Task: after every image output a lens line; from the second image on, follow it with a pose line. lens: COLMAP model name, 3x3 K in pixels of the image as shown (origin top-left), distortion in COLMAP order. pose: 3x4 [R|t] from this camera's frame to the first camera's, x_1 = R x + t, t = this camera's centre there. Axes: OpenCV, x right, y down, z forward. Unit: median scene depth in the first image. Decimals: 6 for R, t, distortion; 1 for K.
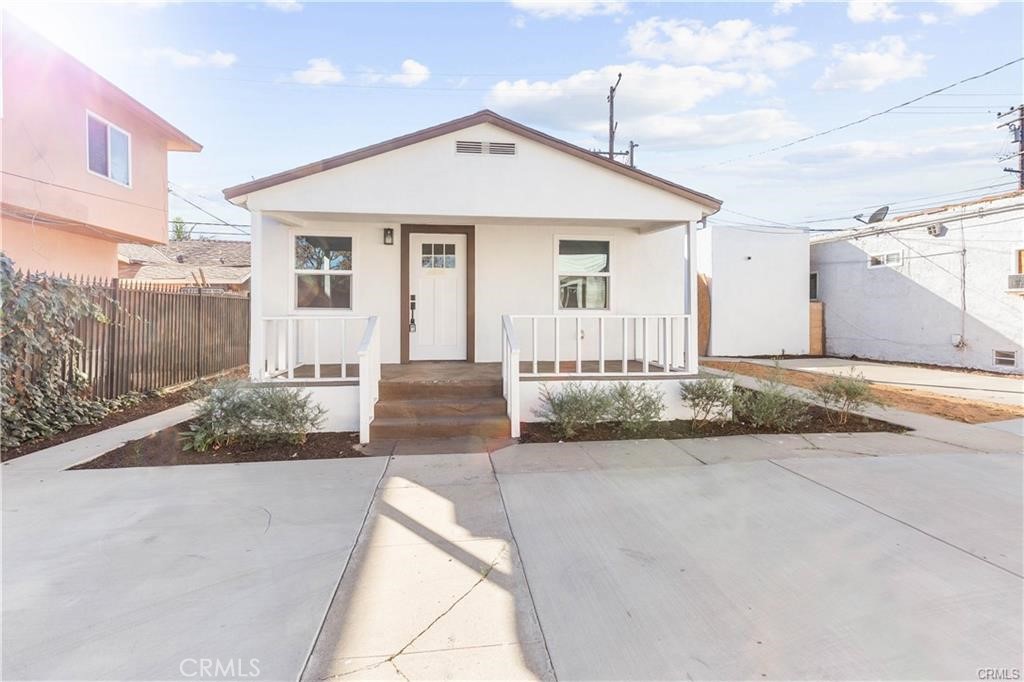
lens RADIAL K [[470.6, 0, 509.4], [0, 470.6, 317.7], [0, 0, 1]] dist [0.004674, -0.000054]
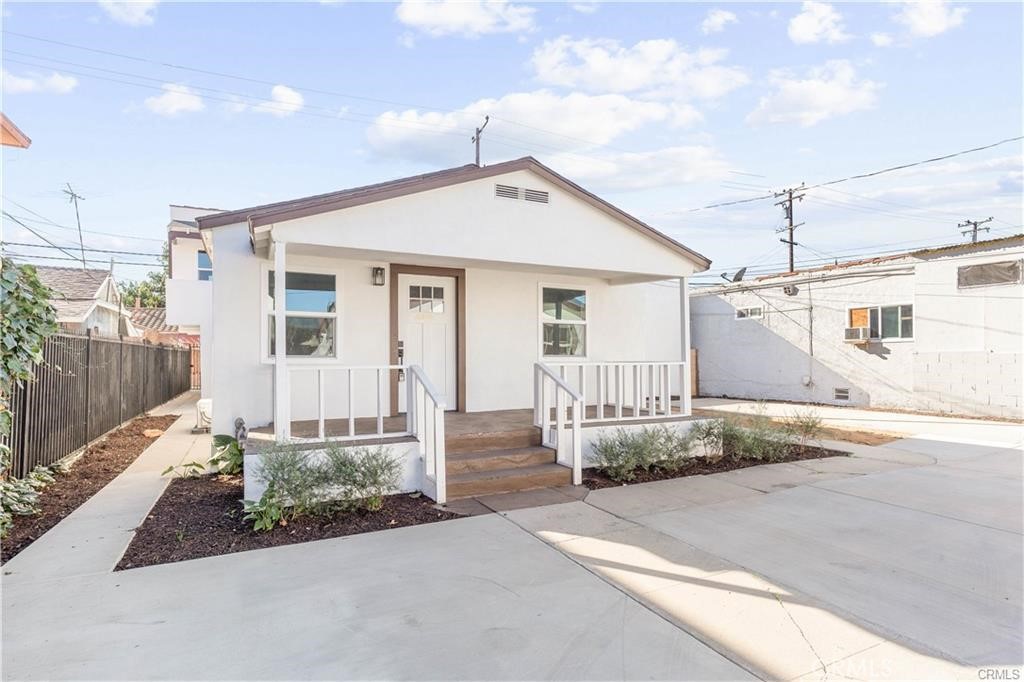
lens RADIAL K [[494.8, 0, 510.1], [0, 494.8, 355.4], [0, 0, 1]] dist [0.000199, 0.000016]
pose [[0.951743, -0.000485, 0.306895, -0.296110], [0.004928, 0.999894, -0.013701, -0.006009], [-0.306856, 0.014552, 0.951645, 0.018616]]
